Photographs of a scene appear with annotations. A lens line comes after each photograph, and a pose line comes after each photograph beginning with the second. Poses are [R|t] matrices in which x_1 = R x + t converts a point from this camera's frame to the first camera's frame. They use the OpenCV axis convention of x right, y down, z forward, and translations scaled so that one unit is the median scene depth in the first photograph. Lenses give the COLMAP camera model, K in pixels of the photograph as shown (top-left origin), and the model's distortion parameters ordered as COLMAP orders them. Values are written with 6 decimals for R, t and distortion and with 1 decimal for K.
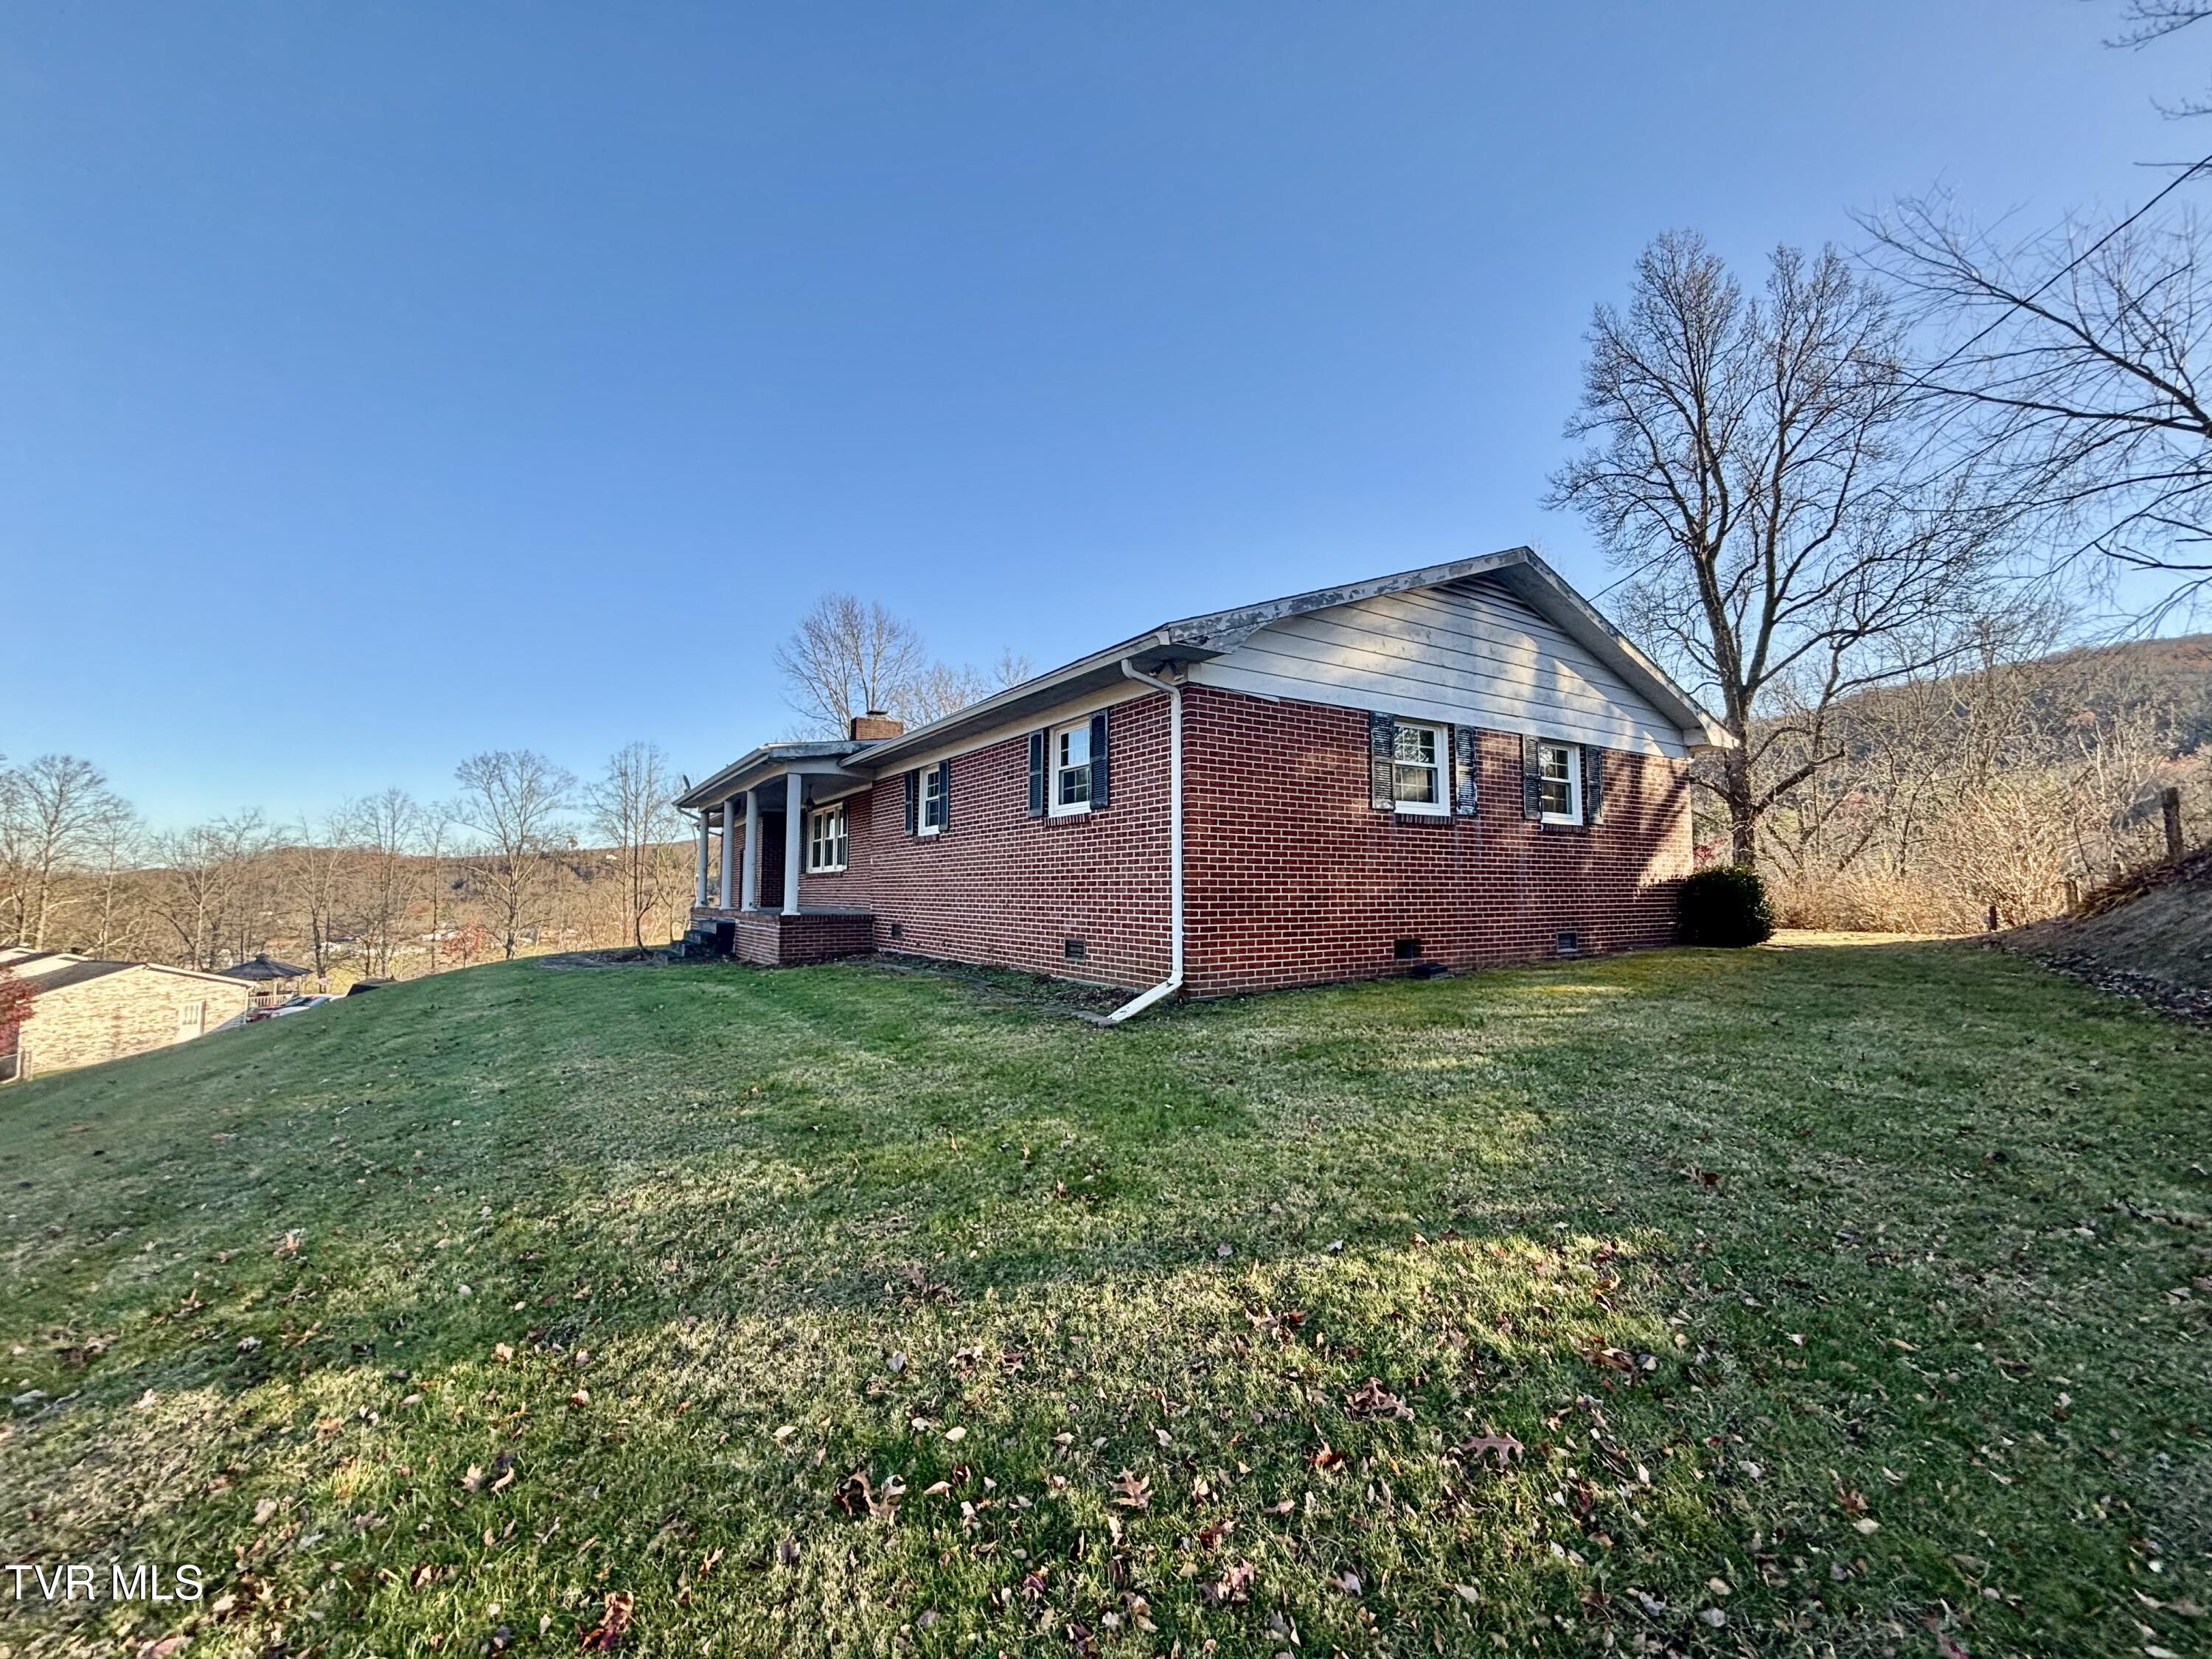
lens RADIAL K [[897.4, 0, 1104.9], [0, 897.4, 823.3], [0, 0, 1]] dist [0.014126, -0.000470]
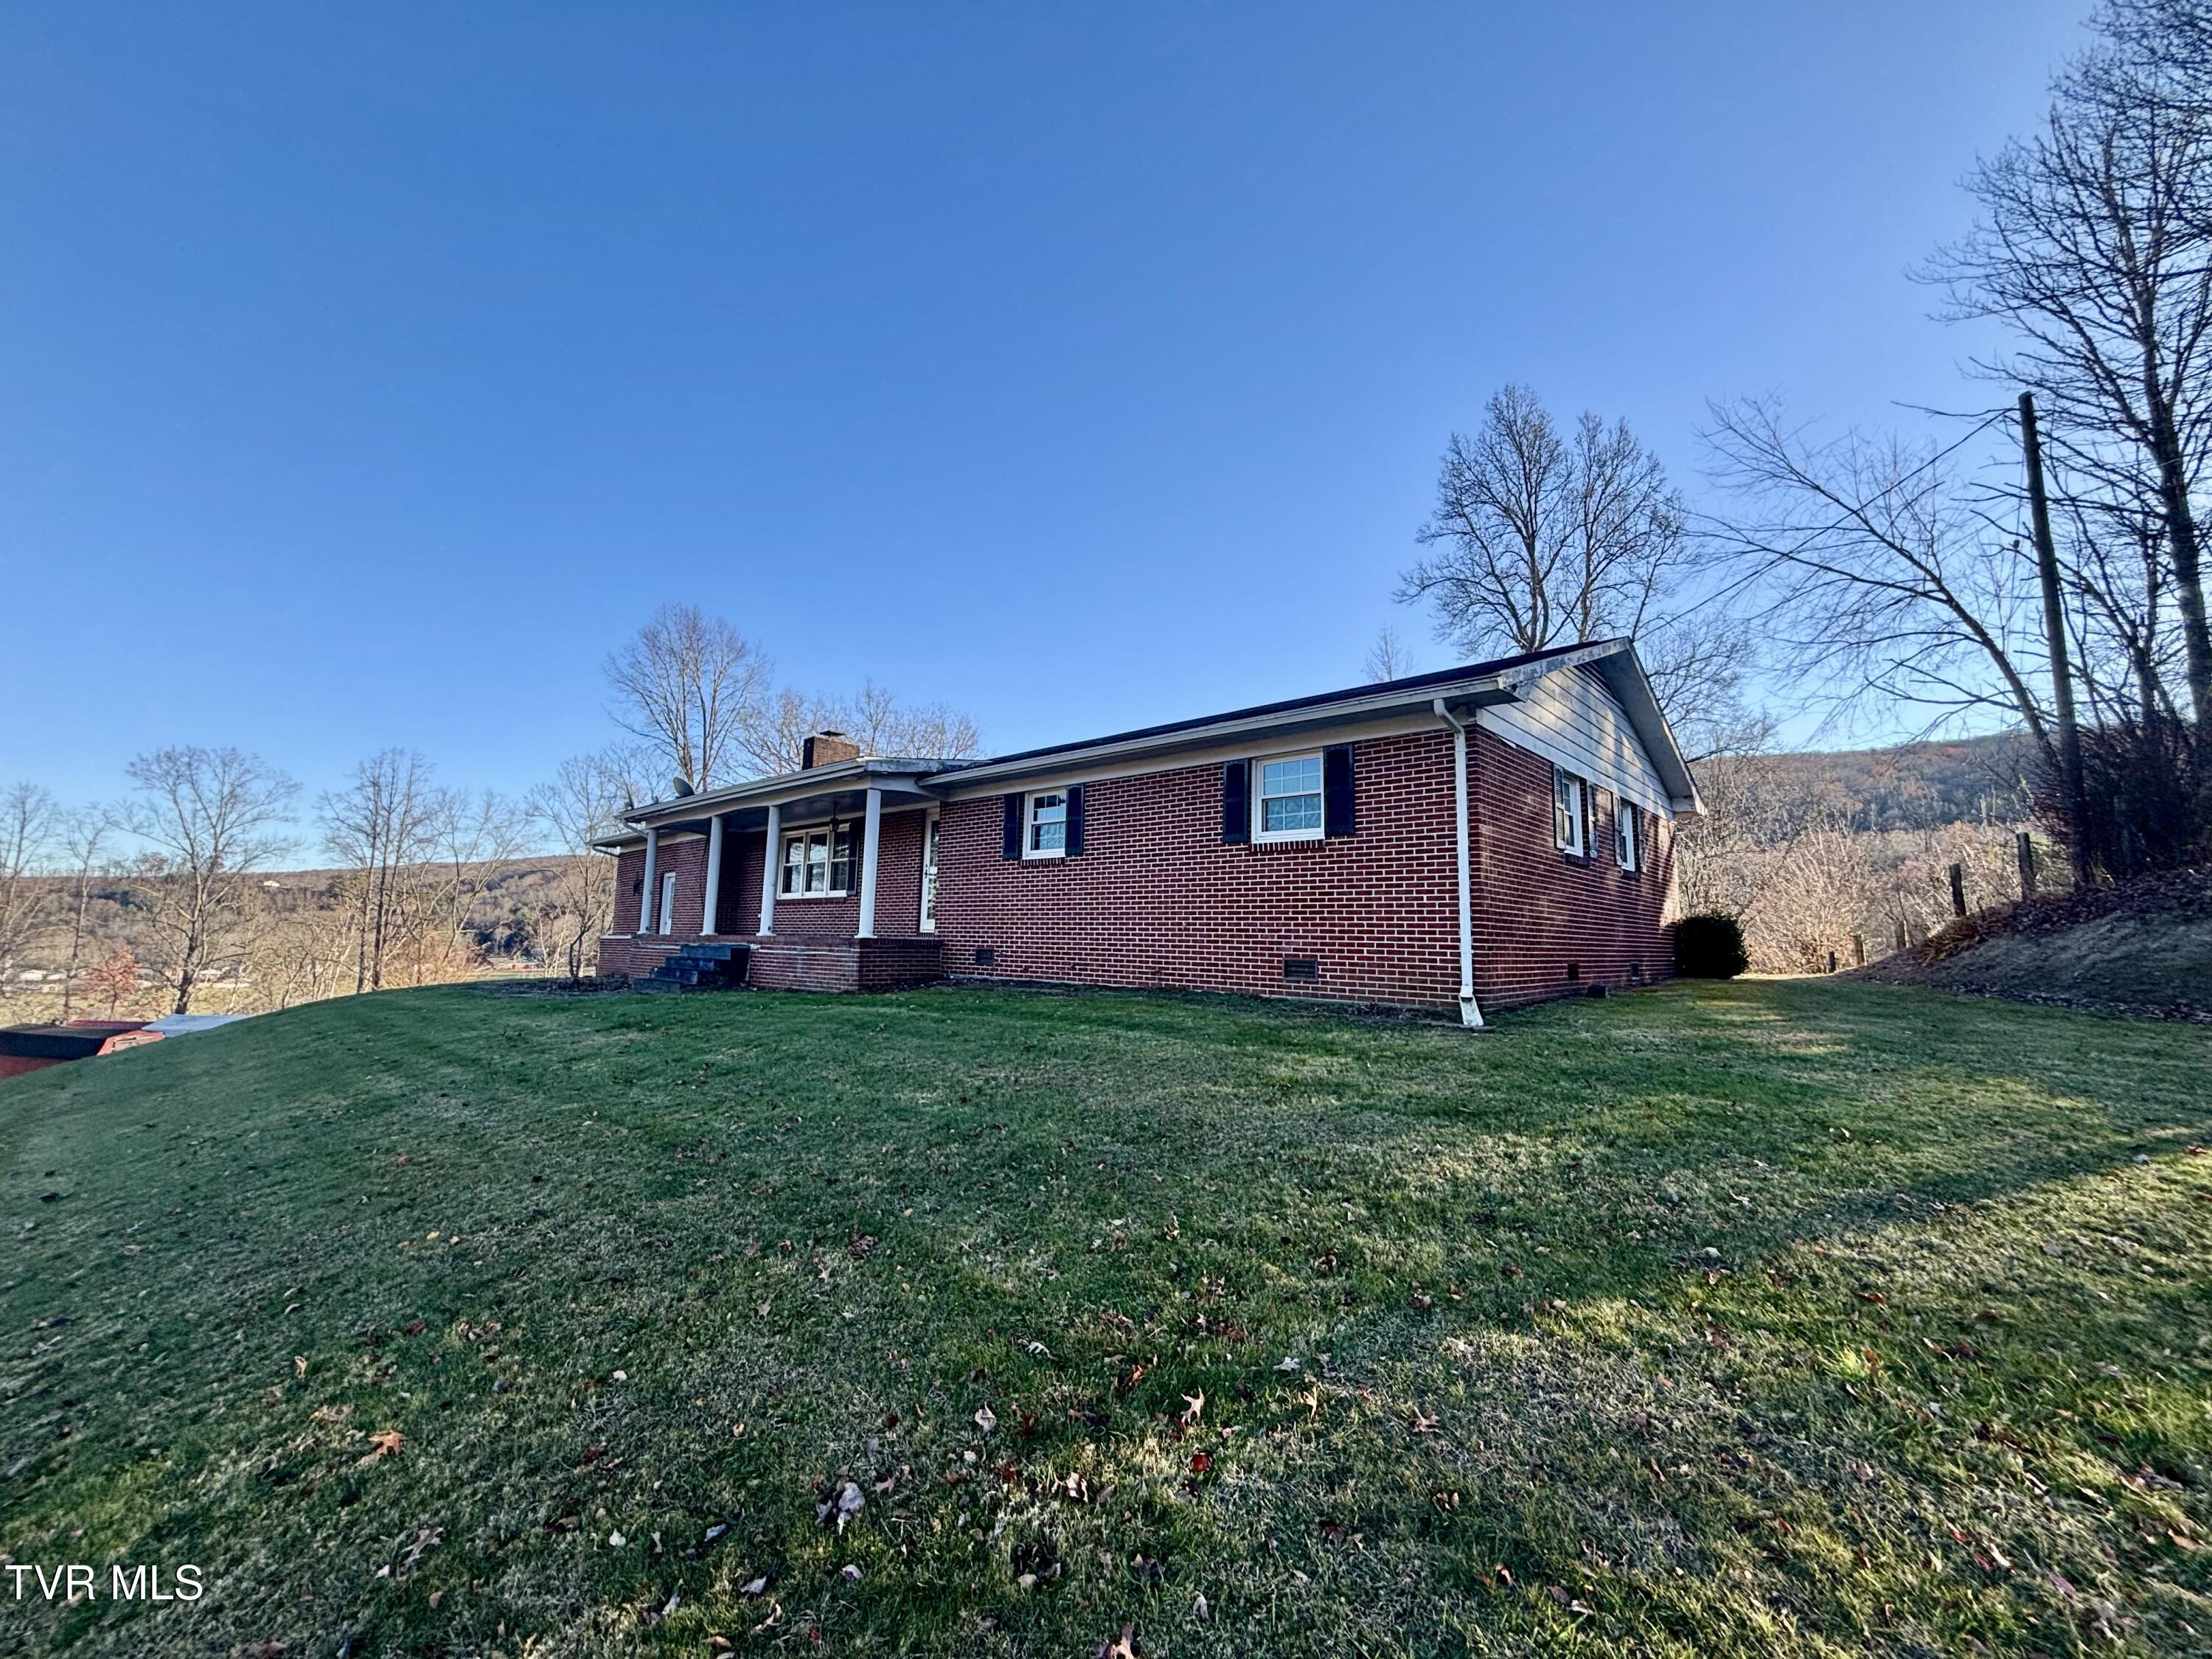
lens RADIAL K [[897.4, 0, 1102.0], [0, 897.4, 832.7], [0, 0, 1]] dist [0.014126, -0.000470]
pose [[0.968142, 0.050104, 0.245340, -0.313245], [-0.039300, 0.998038, -0.048736, 0.025027], [-0.247300, 0.037541, 0.968211, 0.020644]]
